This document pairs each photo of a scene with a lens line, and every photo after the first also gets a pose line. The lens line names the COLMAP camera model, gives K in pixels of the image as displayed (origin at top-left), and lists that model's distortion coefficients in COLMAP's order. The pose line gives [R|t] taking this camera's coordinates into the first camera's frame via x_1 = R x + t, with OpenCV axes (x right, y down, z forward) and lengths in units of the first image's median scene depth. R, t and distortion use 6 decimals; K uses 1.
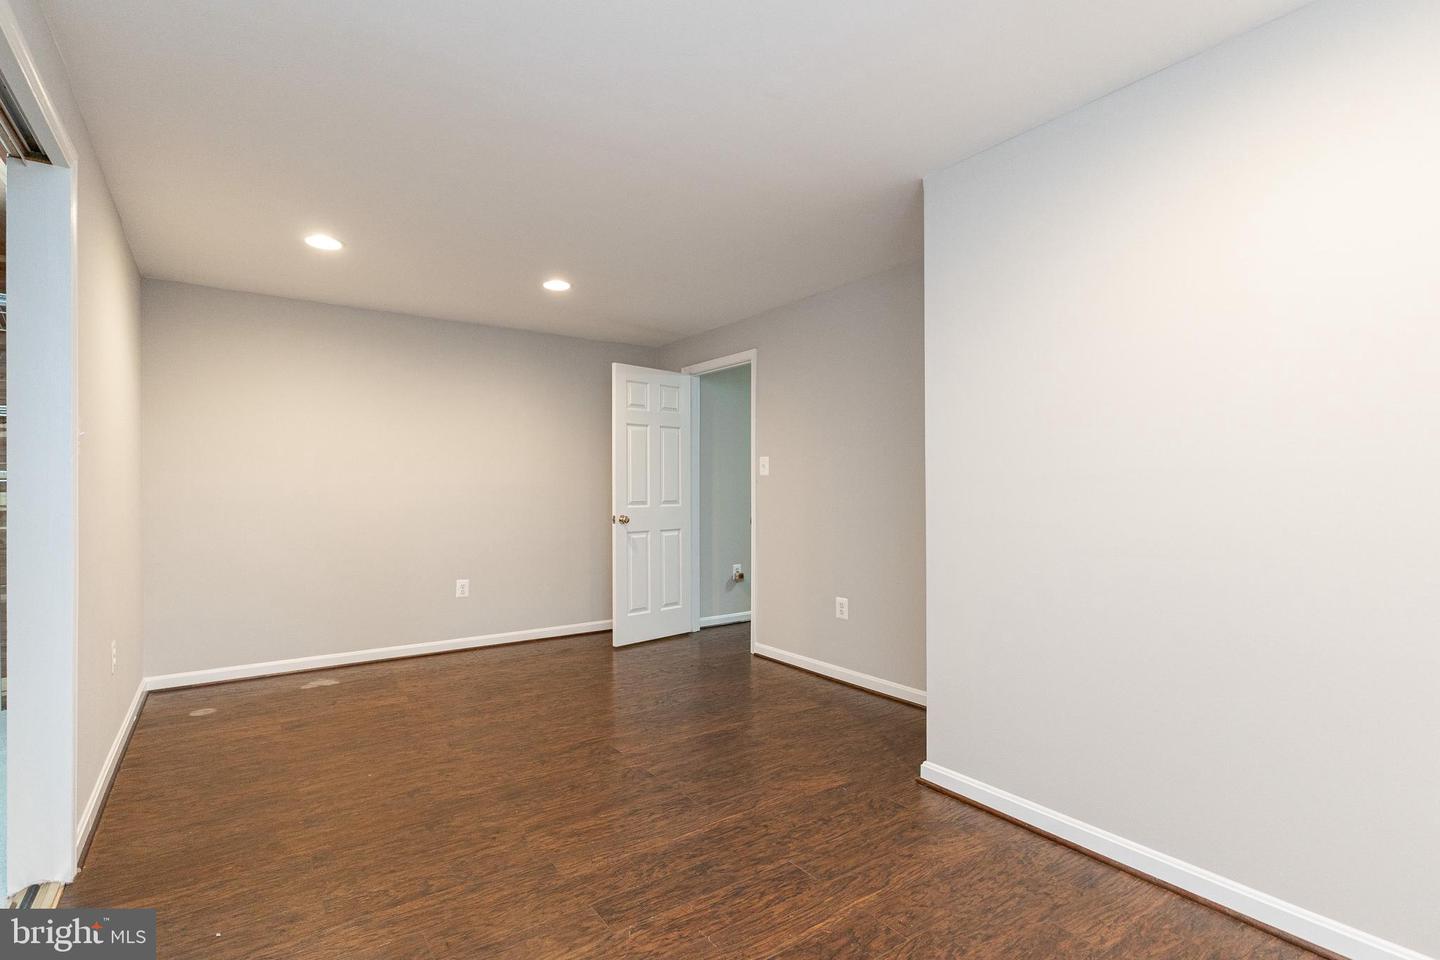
lens RADIAL K [[633.8, 0, 723.5], [0, 633.8, 481.9], [0, 0, 1]] dist [-0.000566, -0.000254]
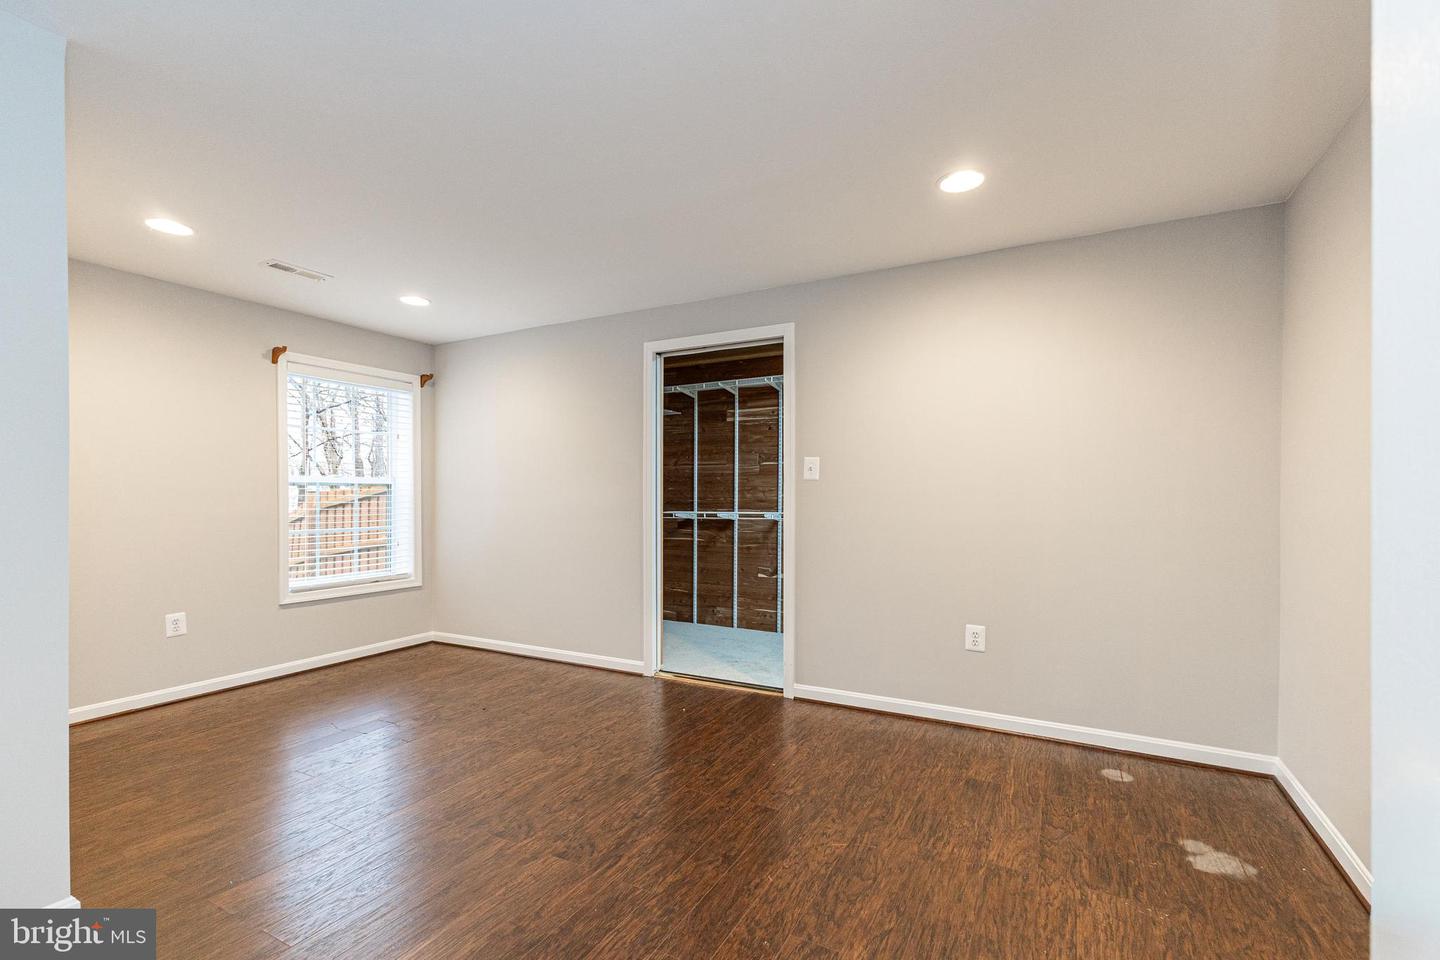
lens RADIAL K [[633.8, 0, 723.5], [0, 633.8, 481.9], [0, 0, 1]] dist [-0.000566, -0.000254]
pose [[-0.922321, -0.008558, -0.386330, -0.055341], [0.005157, 0.999393, -0.034451, 0.019473], [0.386390, -0.033768, -0.921717, 1.774928]]
